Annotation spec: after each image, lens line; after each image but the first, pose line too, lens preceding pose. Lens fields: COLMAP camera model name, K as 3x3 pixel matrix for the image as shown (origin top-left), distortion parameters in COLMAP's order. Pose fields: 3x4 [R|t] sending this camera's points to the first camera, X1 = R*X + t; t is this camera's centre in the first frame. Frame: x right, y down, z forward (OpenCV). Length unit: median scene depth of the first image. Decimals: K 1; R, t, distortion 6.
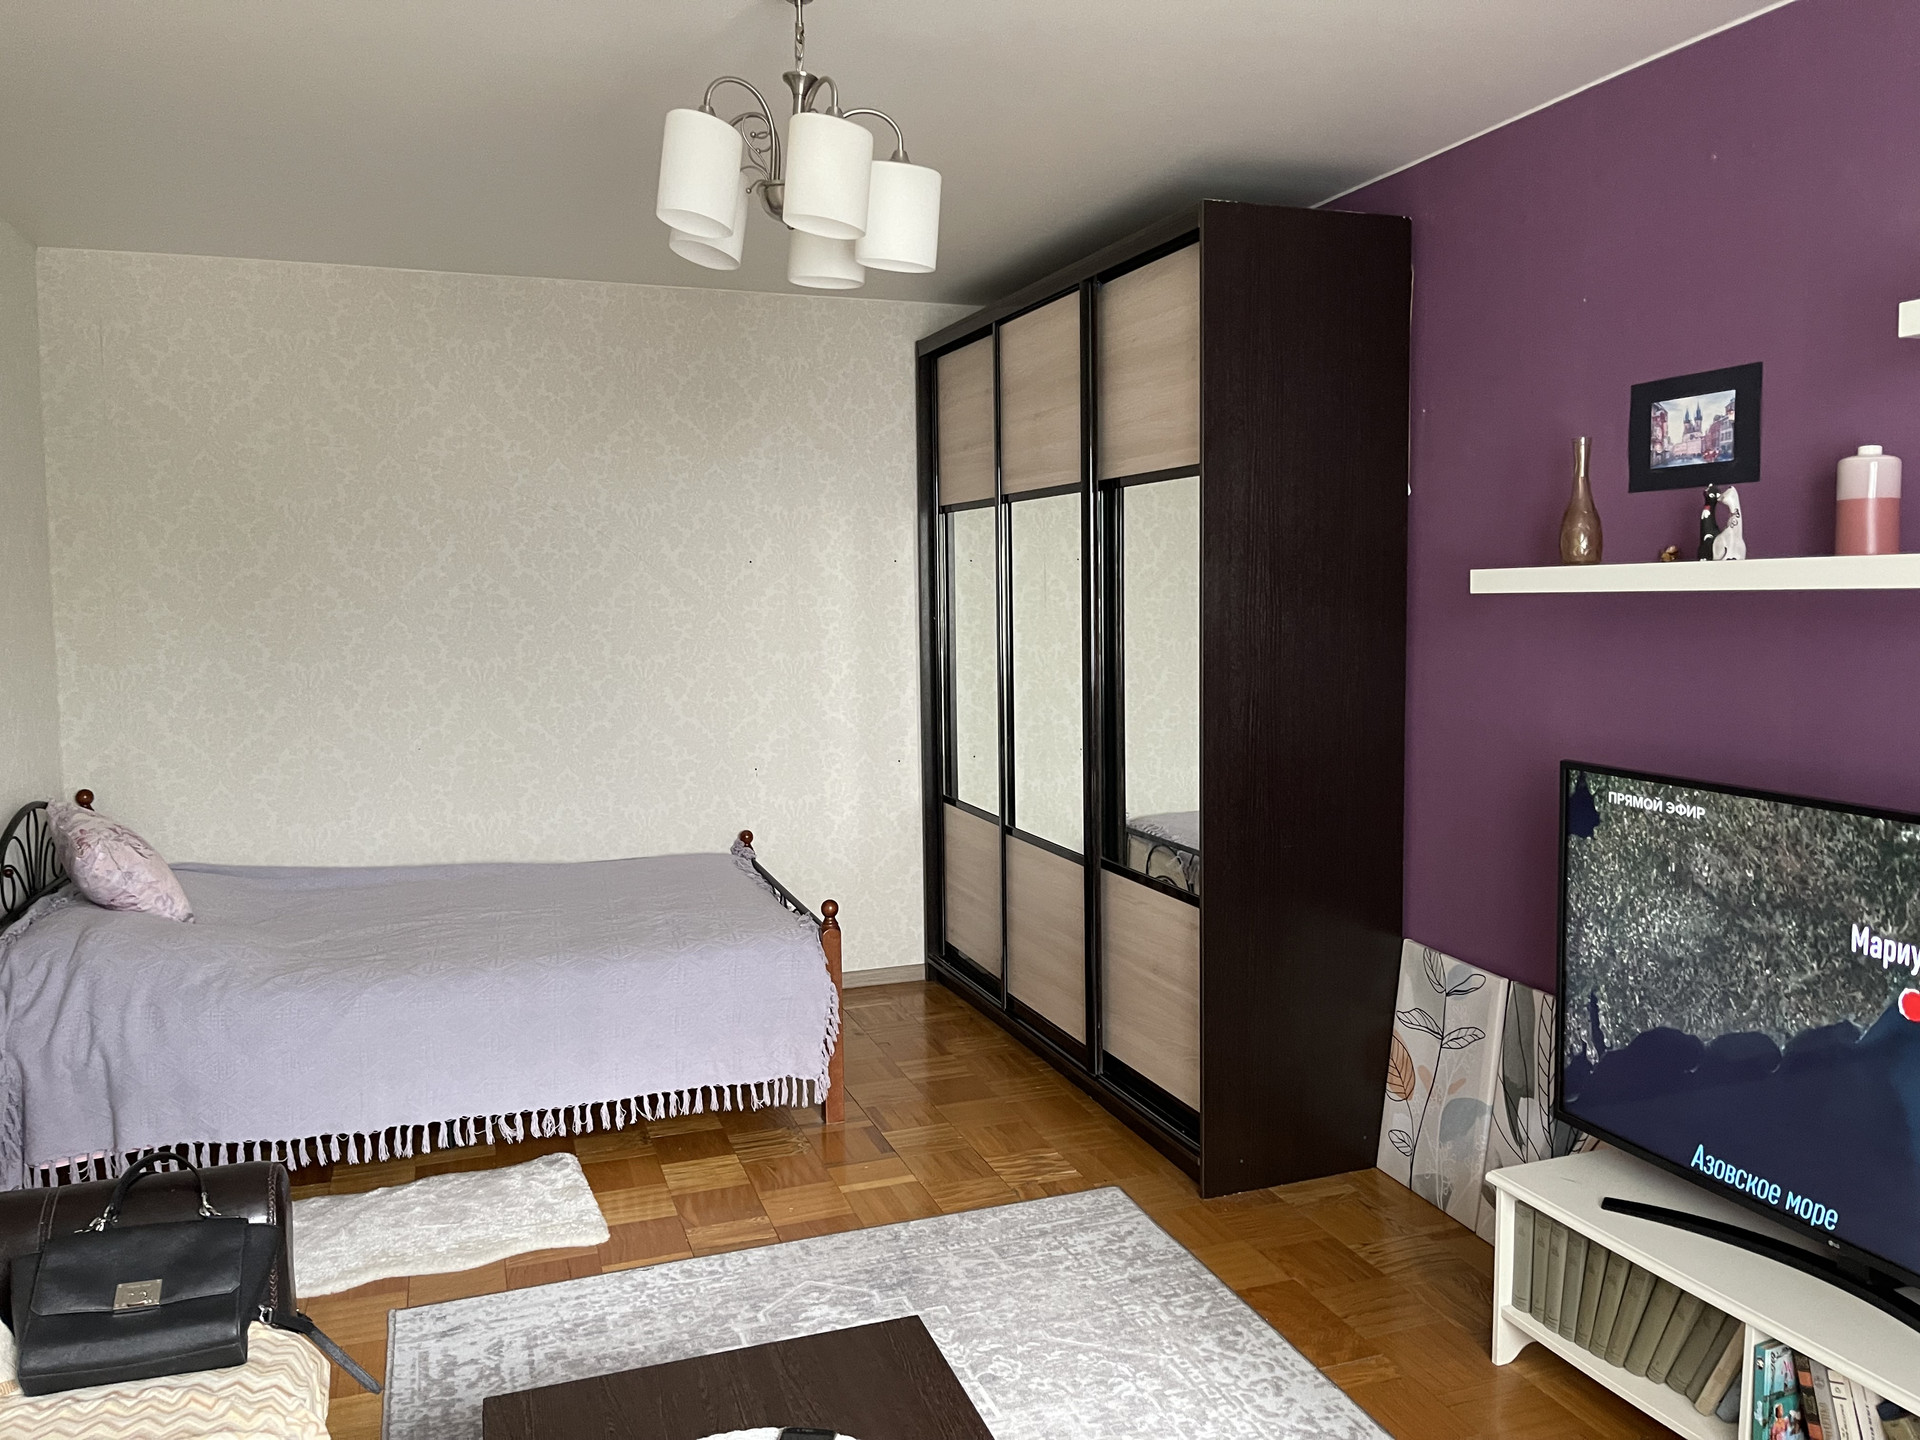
lens RADIAL K [[1446.2, 0, 991.4], [0, 1446.2, 695.0], [0, 0, 1]] dist [0.055775, -0.077371]
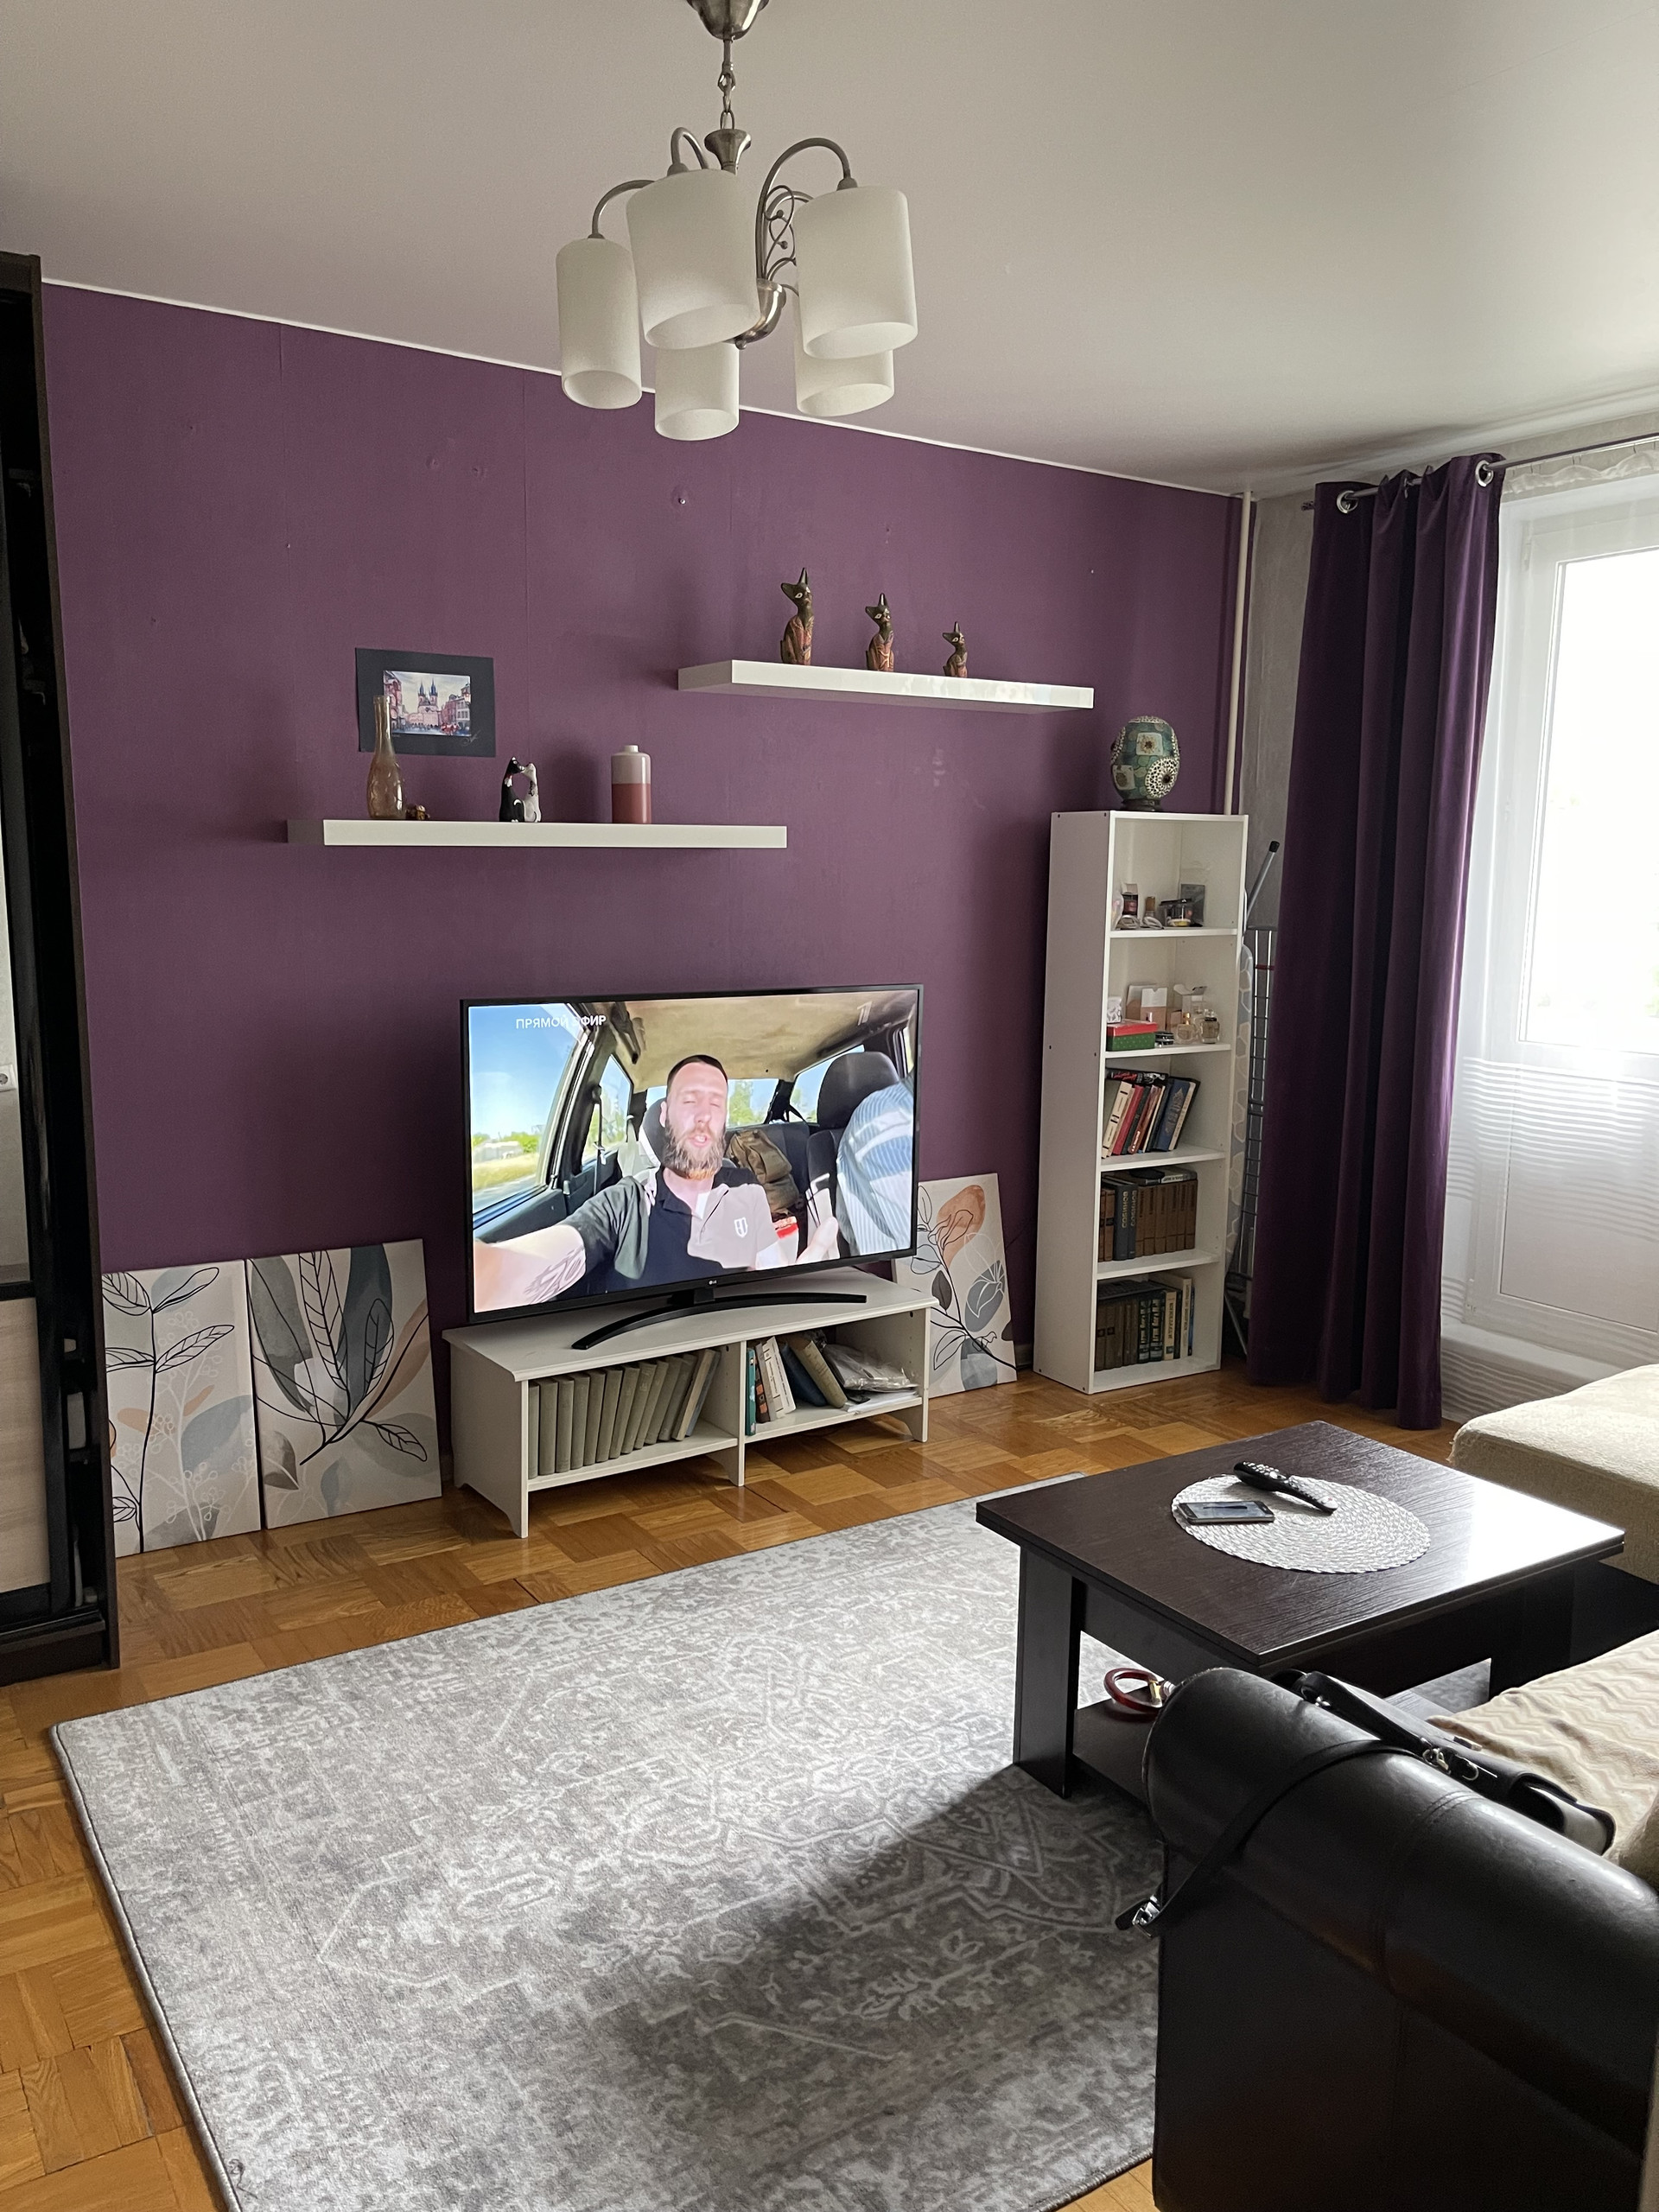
lens RADIAL K [[1666.1, 0, 809.1], [0, 1666.1, 1116.2], [0, 0, 1]] dist [0.055775, -0.077371]
pose [[-0.212256, -0.141800, 0.966871, -0.656405], [0.065513, 0.985125, 0.158859, -0.038324], [-0.975016, 0.097062, -0.199809, 0.736602]]
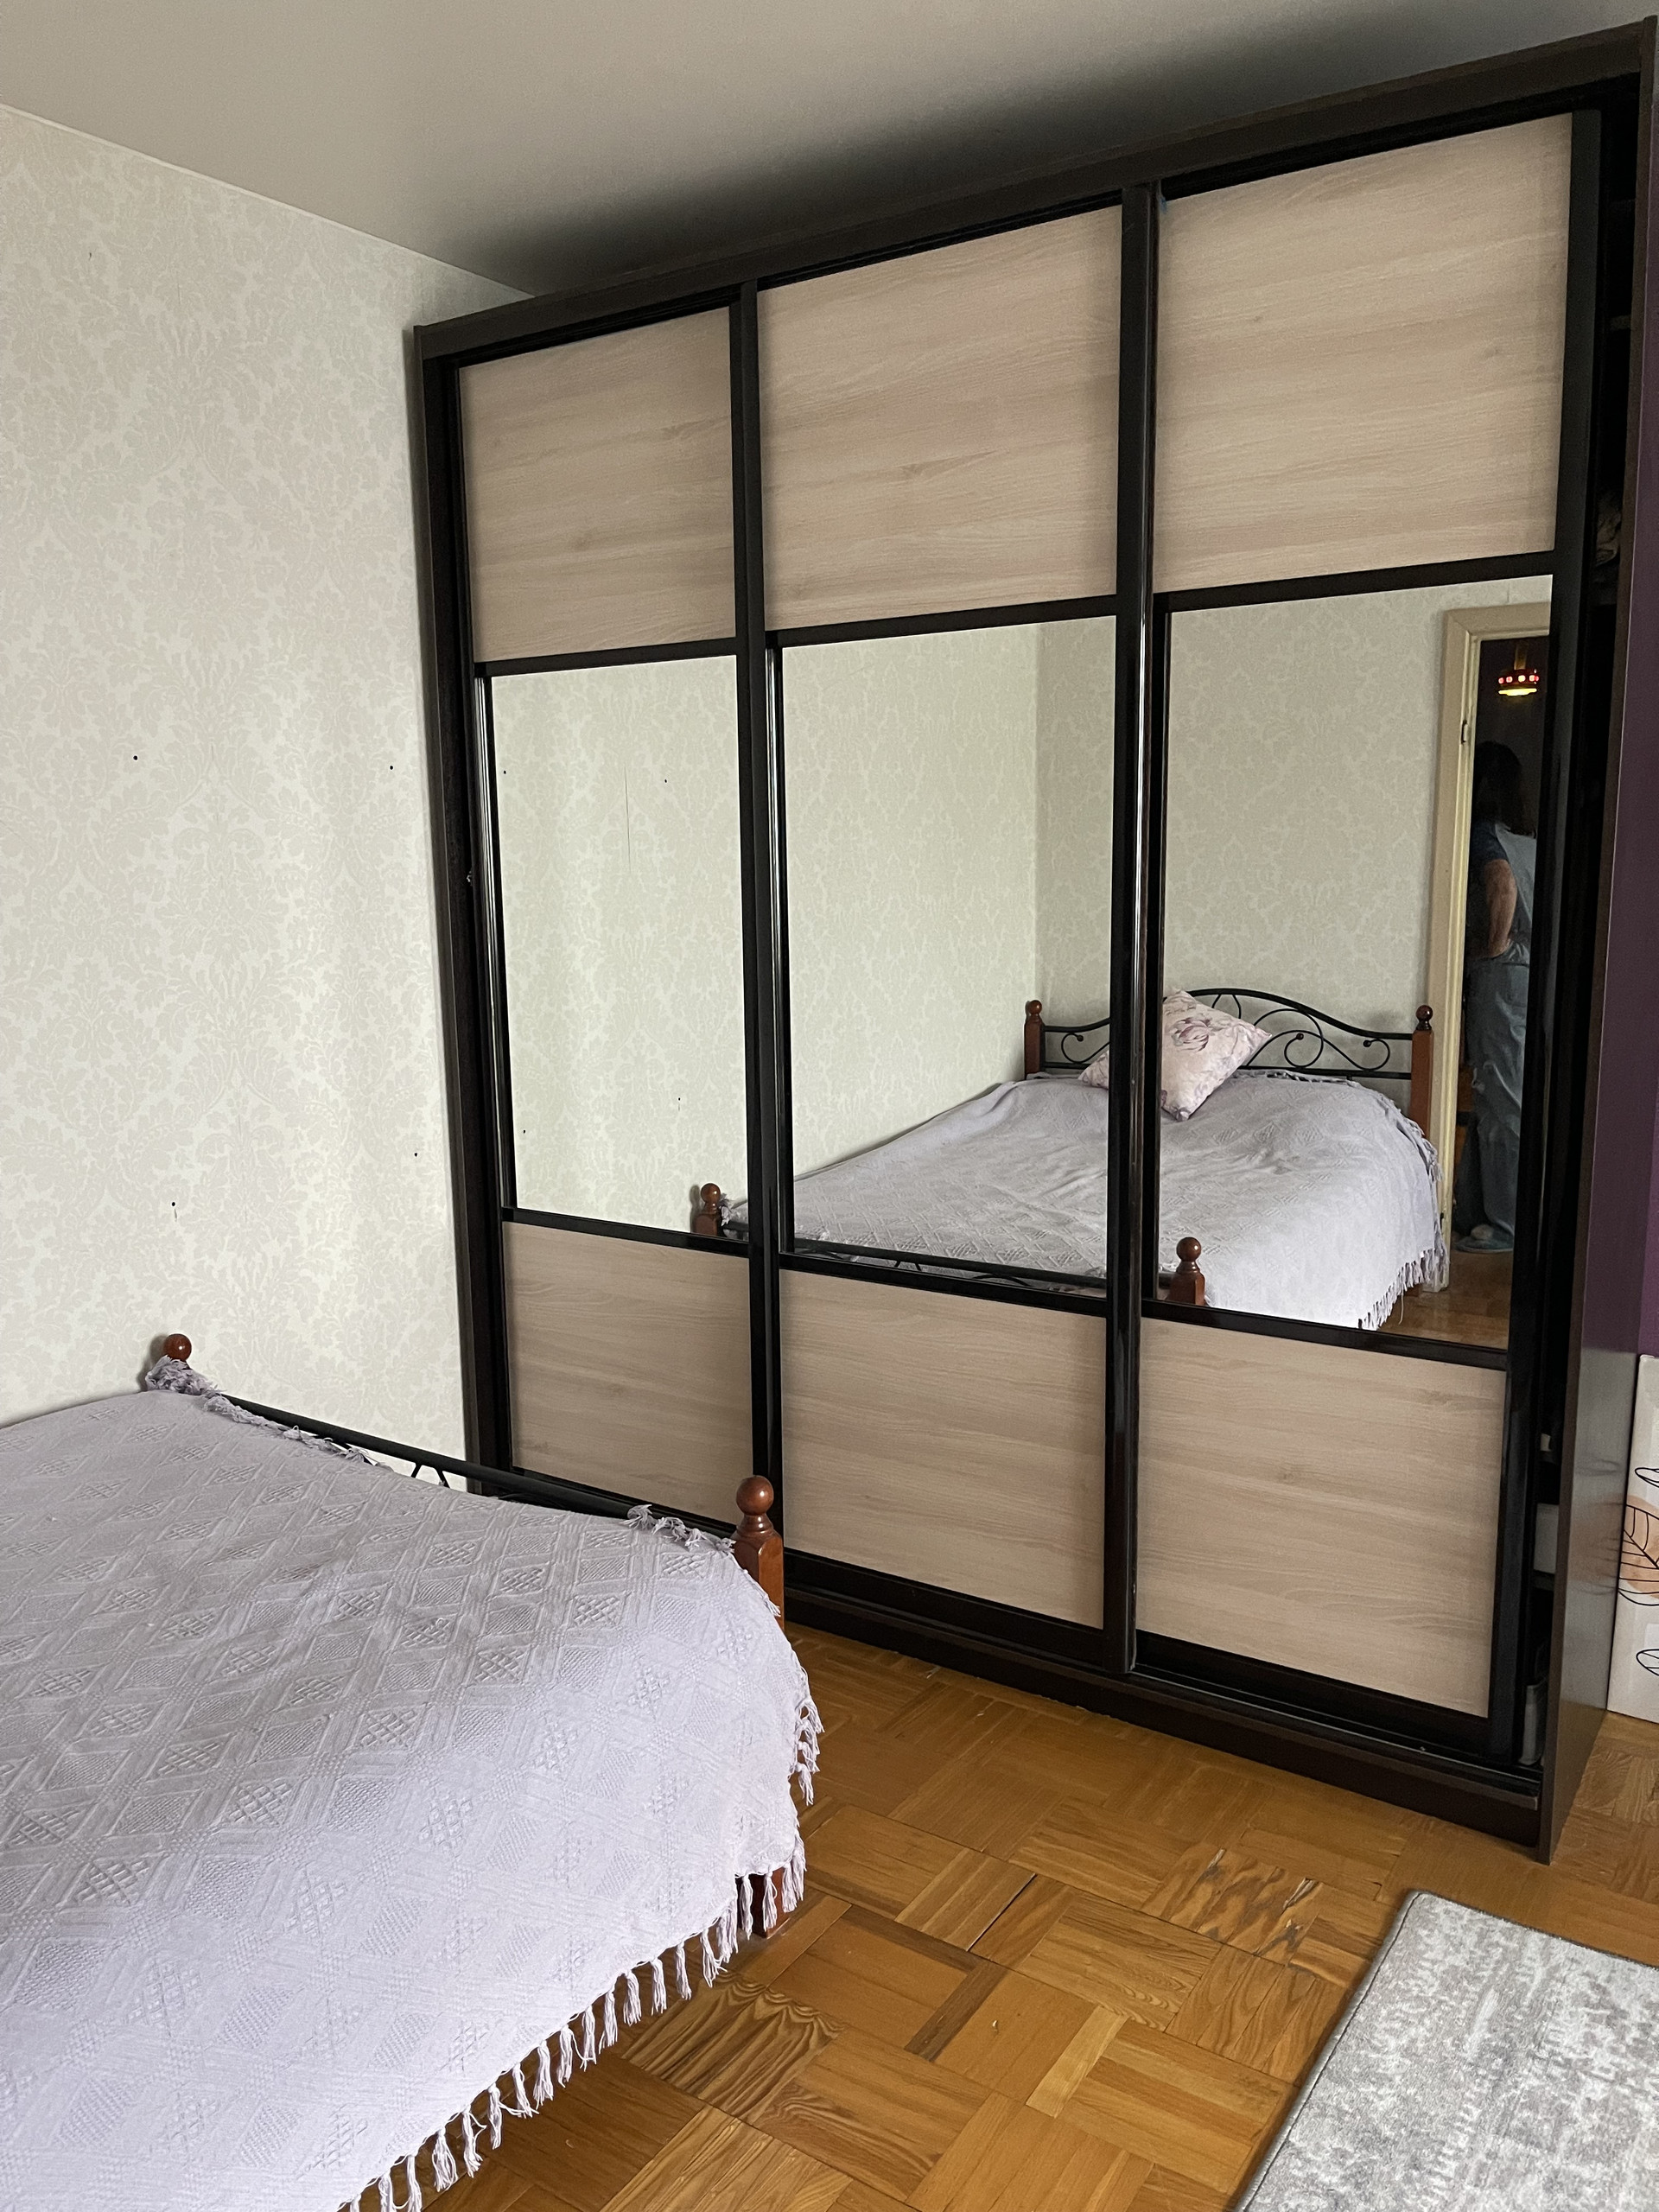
lens RADIAL K [[1666.1, 0, 807.3], [0, 1666.1, 1120.5], [0, 0, 1]] dist [0.055775, -0.077371]
pose [[0.815125, -0.092596, 0.571837, -0.409942], [0.050678, 0.994756, 0.088839, -0.018803], [-0.577064, -0.043436, 0.815543, 0.585812]]
